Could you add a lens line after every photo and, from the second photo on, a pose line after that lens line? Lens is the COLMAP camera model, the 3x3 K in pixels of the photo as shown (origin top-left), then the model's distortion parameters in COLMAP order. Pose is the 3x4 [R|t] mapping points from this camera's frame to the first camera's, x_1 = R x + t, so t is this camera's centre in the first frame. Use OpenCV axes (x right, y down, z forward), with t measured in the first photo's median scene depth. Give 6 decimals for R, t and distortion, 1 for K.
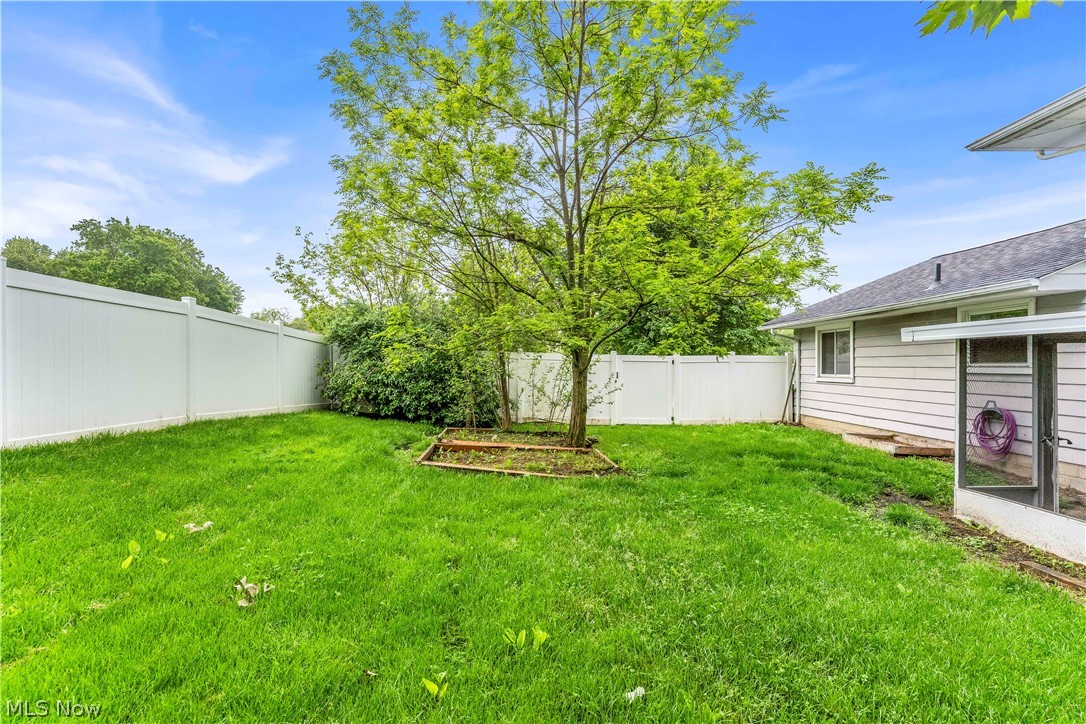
lens RADIAL K [[441.5, 0, 538.0], [0, 441.5, 368.9], [0, 0, 1]] dist [-0.000079, -0.000348]
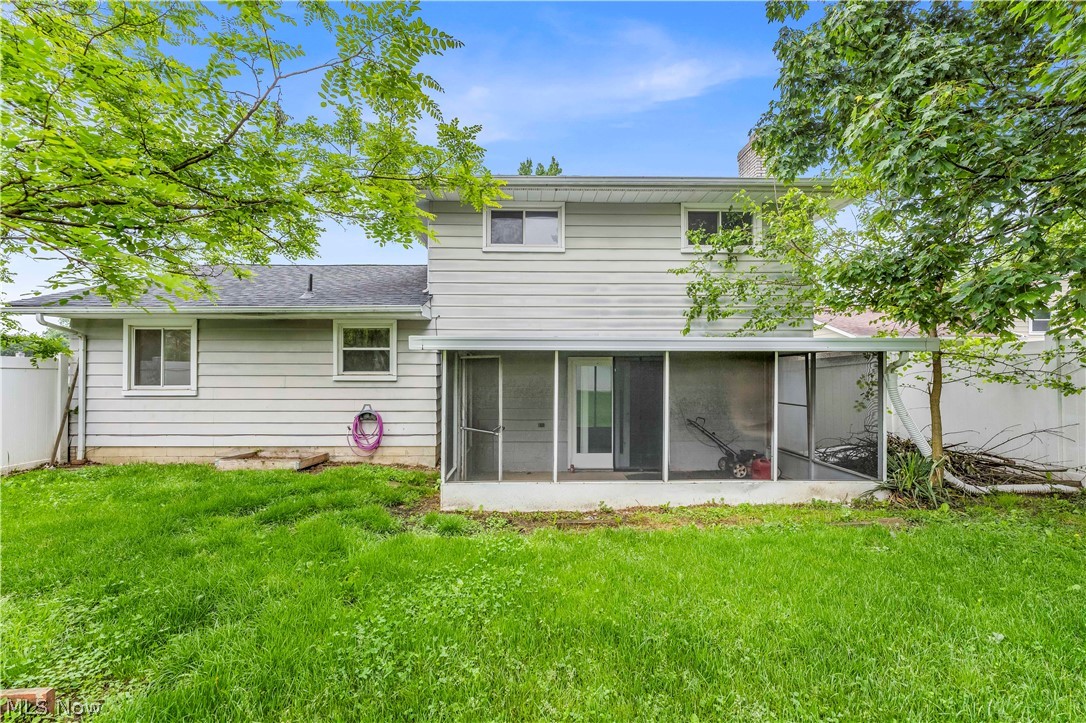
lens RADIAL K [[441.5, 0, 538.0], [0, 441.5, 368.4], [0, 0, 1]] dist [-0.000079, -0.000348]
pose [[0.015746, 0.013634, 0.999783, -0.080954], [0.007778, 0.999875, -0.013757, -0.001694], [-0.999846, 0.007993, 0.015638, 0.365174]]
